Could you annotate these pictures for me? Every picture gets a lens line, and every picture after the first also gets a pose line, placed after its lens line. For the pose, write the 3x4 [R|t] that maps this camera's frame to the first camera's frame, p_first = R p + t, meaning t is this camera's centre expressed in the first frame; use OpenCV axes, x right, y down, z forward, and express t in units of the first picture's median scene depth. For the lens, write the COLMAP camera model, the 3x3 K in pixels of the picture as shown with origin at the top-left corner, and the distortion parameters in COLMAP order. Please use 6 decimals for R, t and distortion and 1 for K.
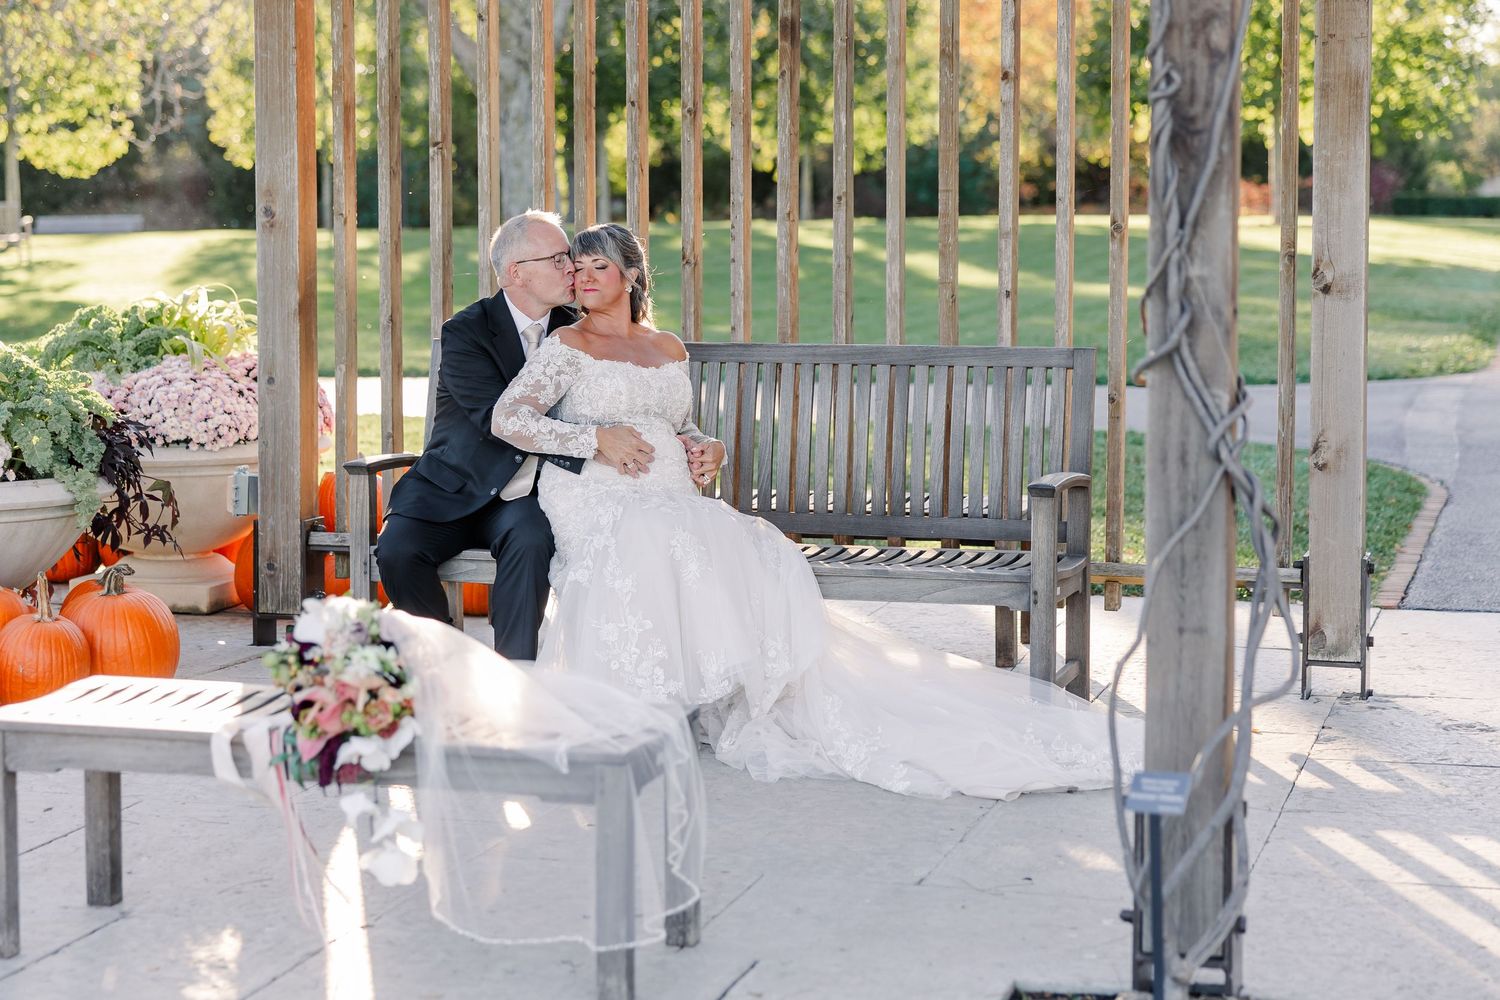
lens RADIAL K [[3016.4, 0, 750.0], [0, 3016.4, 500.0], [0, 0, 1]] dist [-0.017162, -0.120476]
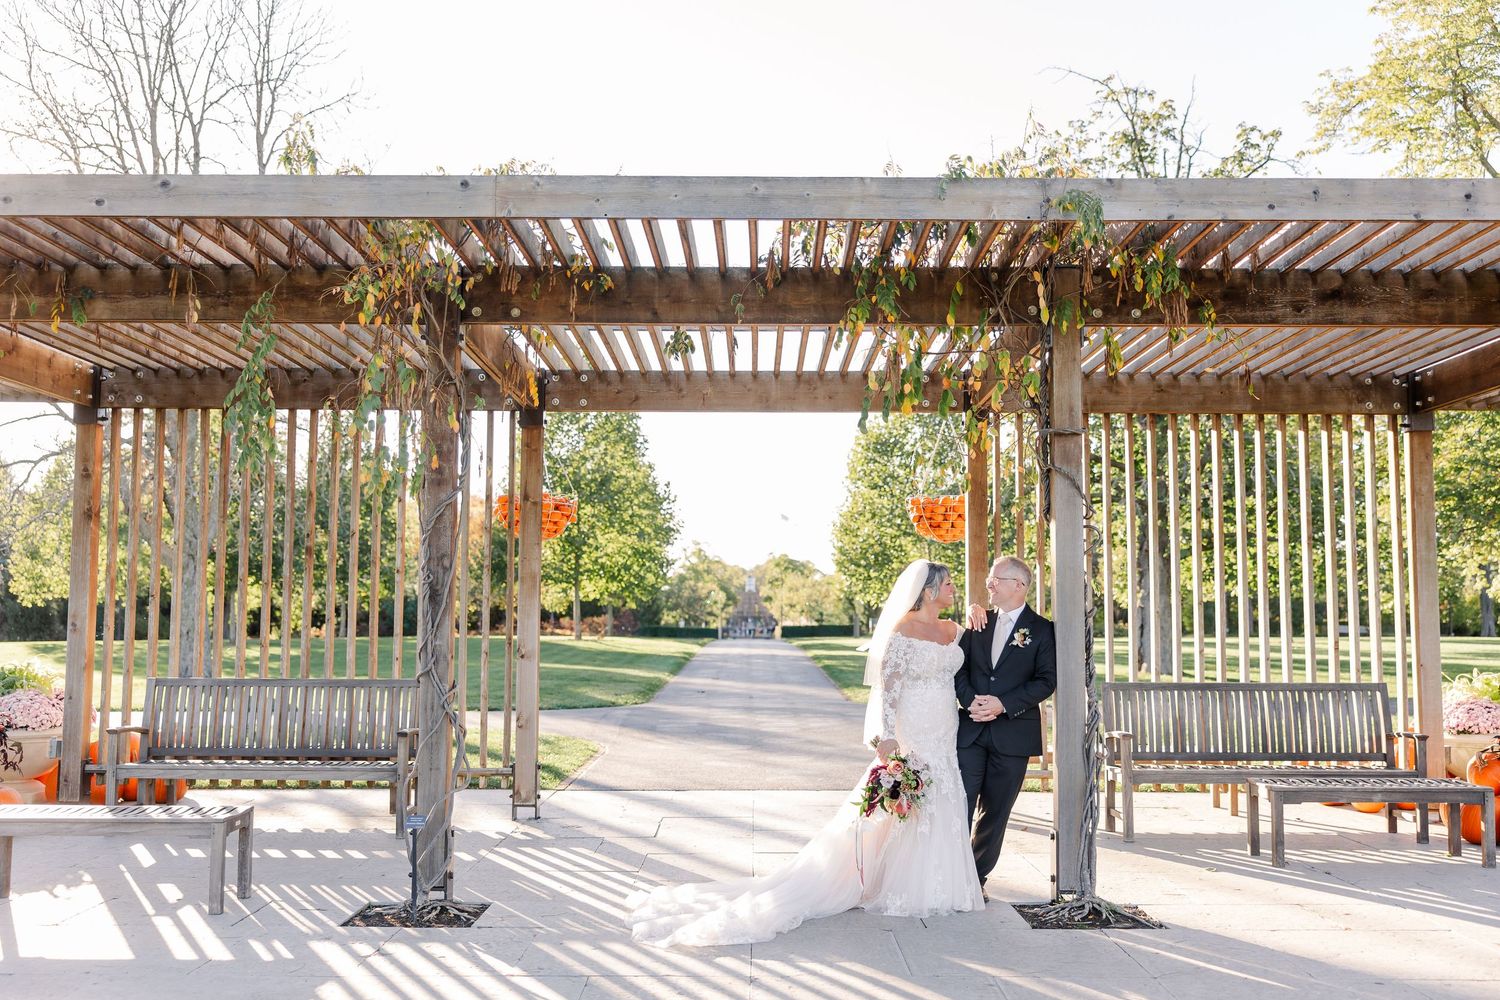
lens RADIAL K [[1539.3, 0, 750.0], [0, 1539.3, 500.0], [0, 0, 1]] dist [0.005056, -0.001283]
pose [[0.963913, 0.032909, 0.264175, 0.028353], [0.015591, 0.983649, -0.179422, 0.038930], [-0.265760, 0.177066, 0.947639, -0.332187]]
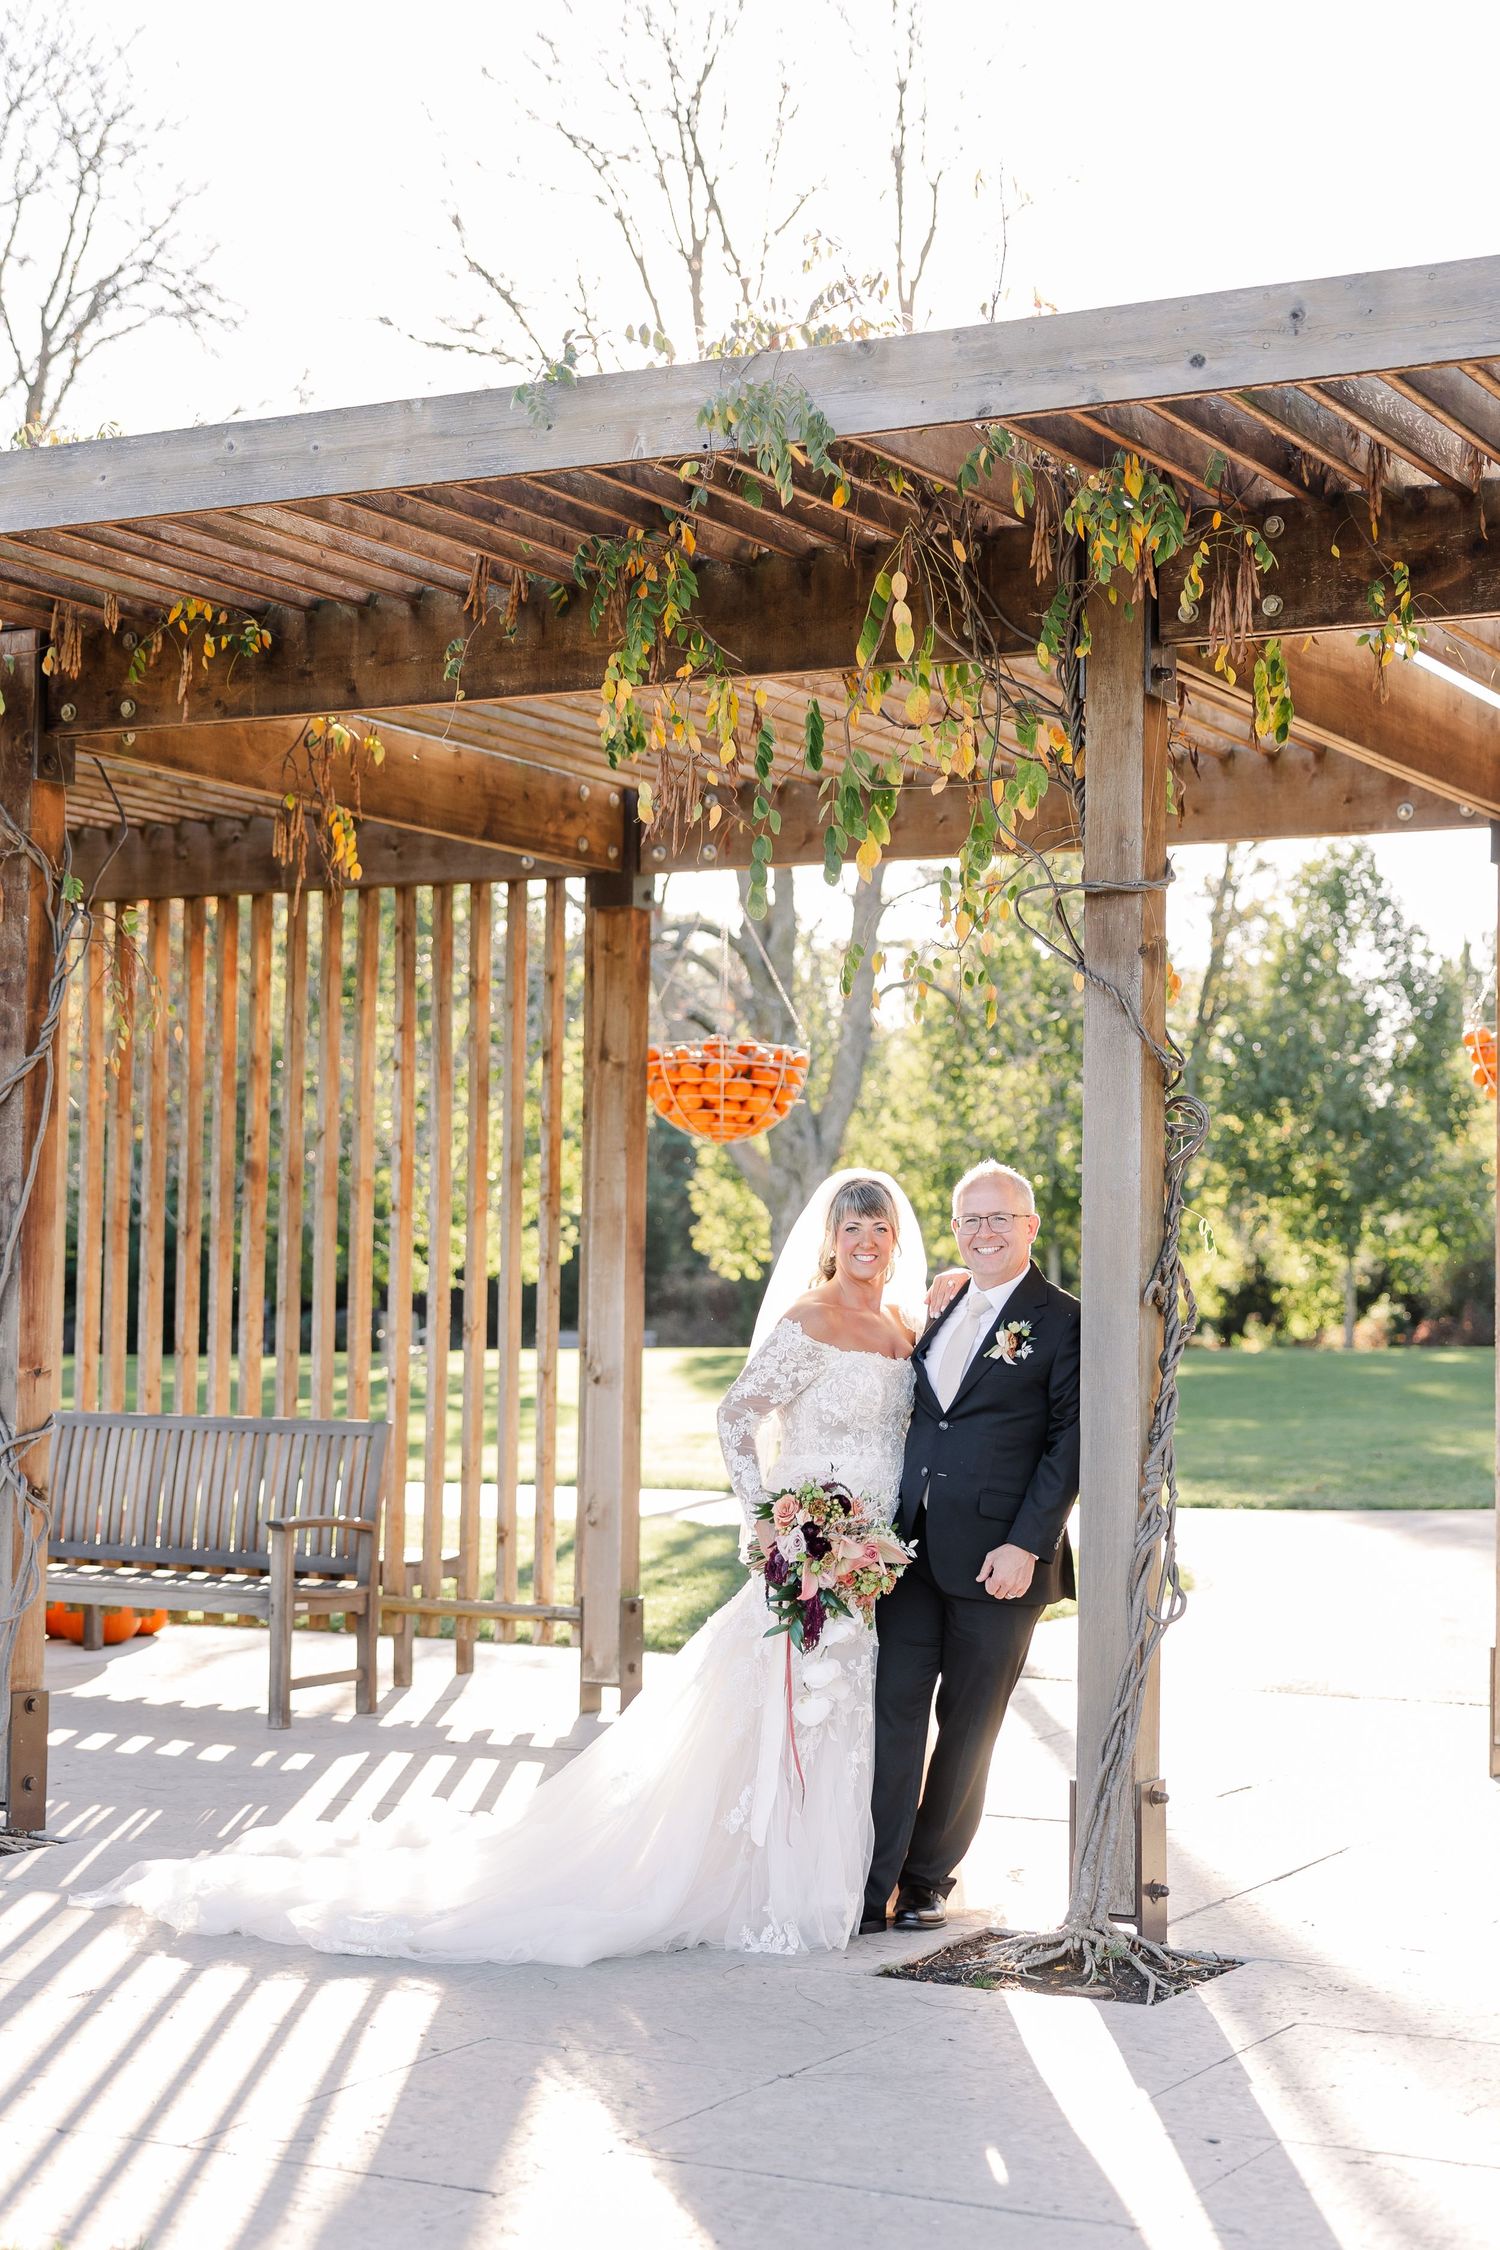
lens RADIAL K [[3561.8, 0, 750.0], [0, 3561.8, 1125.0], [0, 0, 1]] dist [0.006917, -0.003696]
pose [[0.978499, 0.004706, -0.206197, 0.590650], [-0.036291, 0.988070, -0.149667, 0.046974], [0.203033, 0.153932, 0.966997, -0.457970]]
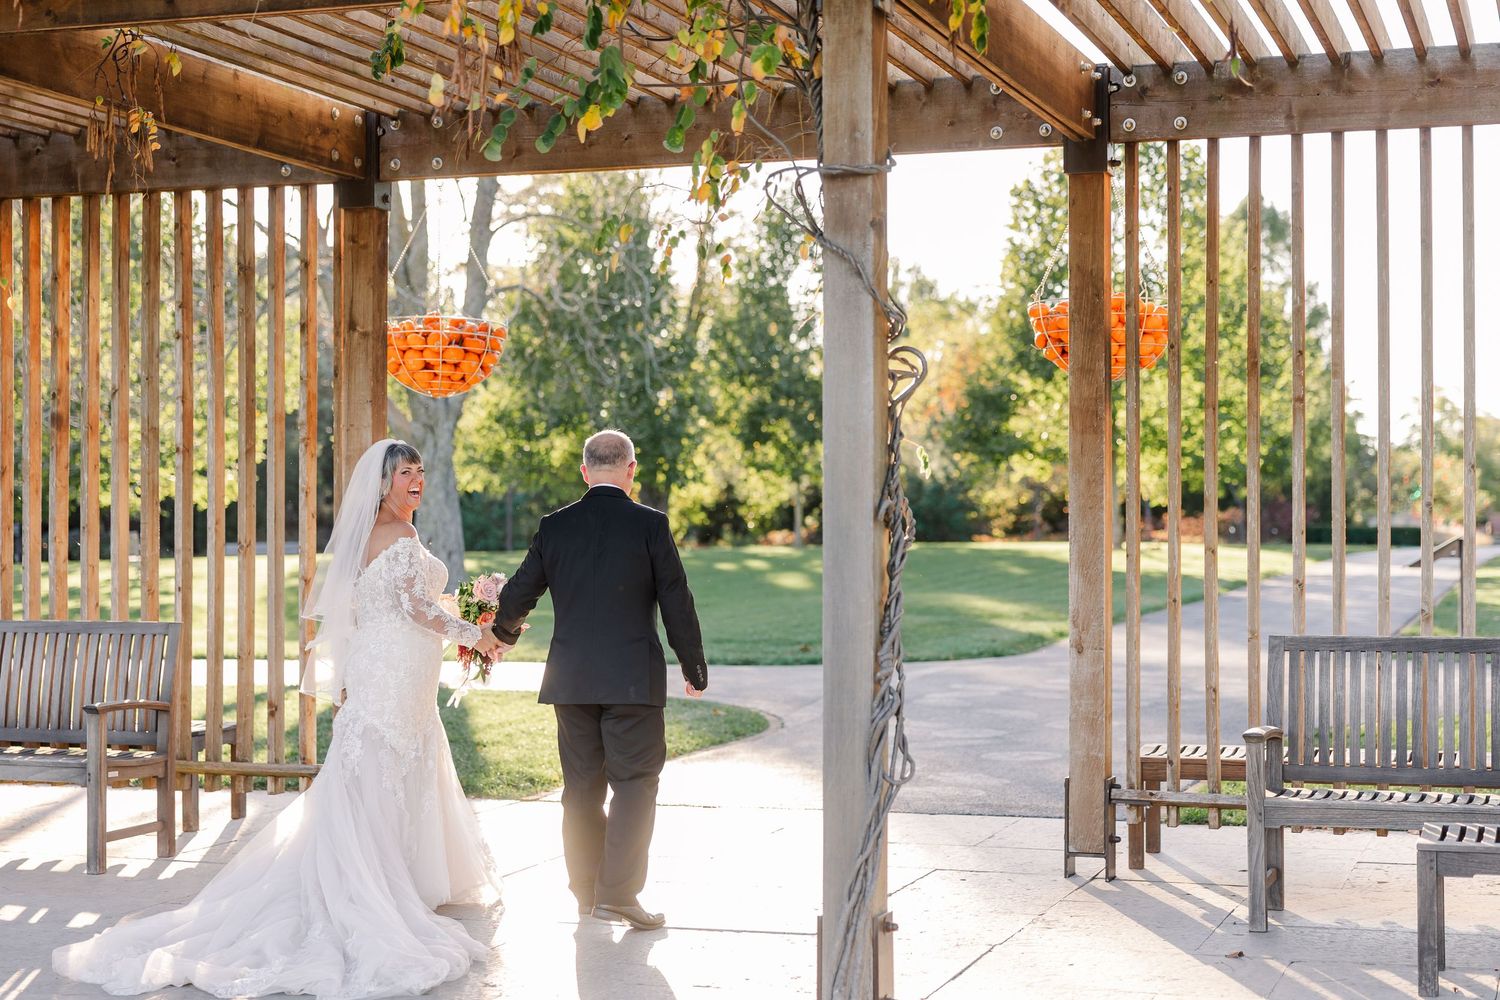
lens RADIAL K [[2464.0, 0, 806.7], [0, 2464.0, 506.8], [0, 0, 1]] dist [-0.016754, 0.131276]
pose [[0.999535, 0.000831, -0.030491, 0.495363], [-0.004127, 0.994121, -0.108196, 0.028518], [0.030222, 0.108271, 0.993662, -0.286540]]
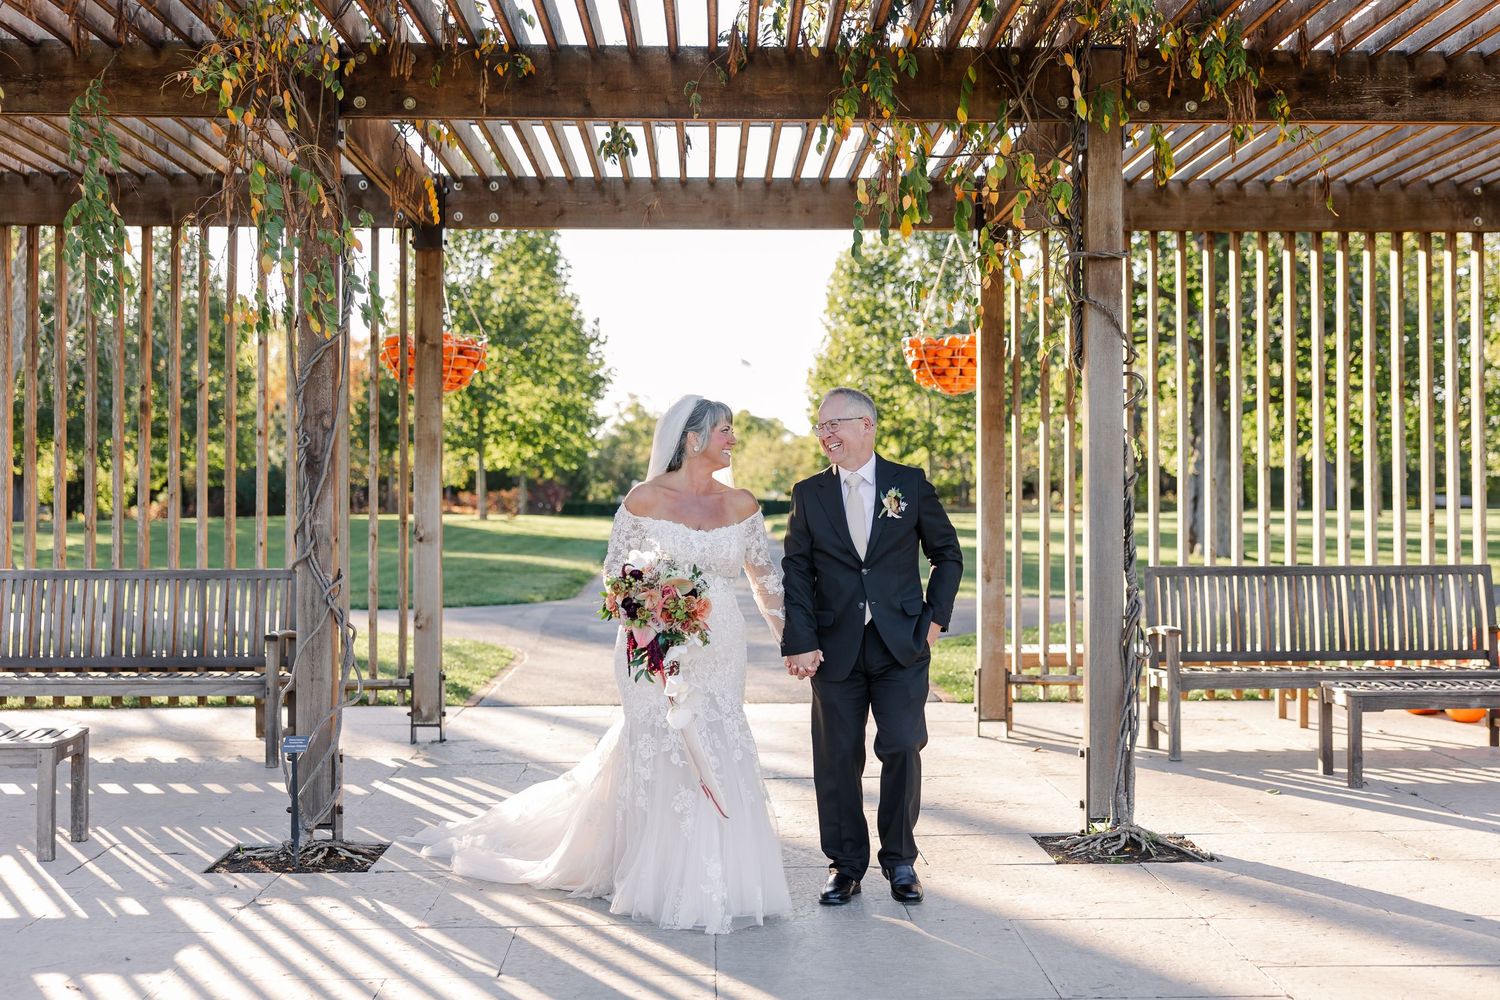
lens RADIAL K [[1964.9, 0, 782.8], [0, 1964.9, 474.1], [0, 0, 1]] dist [0.005645, 0.024720]
pose [[0.952093, 0.009677, 0.305656, 0.018061], [0.025647, 0.993451, -0.111340, 0.042095], [-0.304732, 0.113845, 0.945610, -0.351732]]
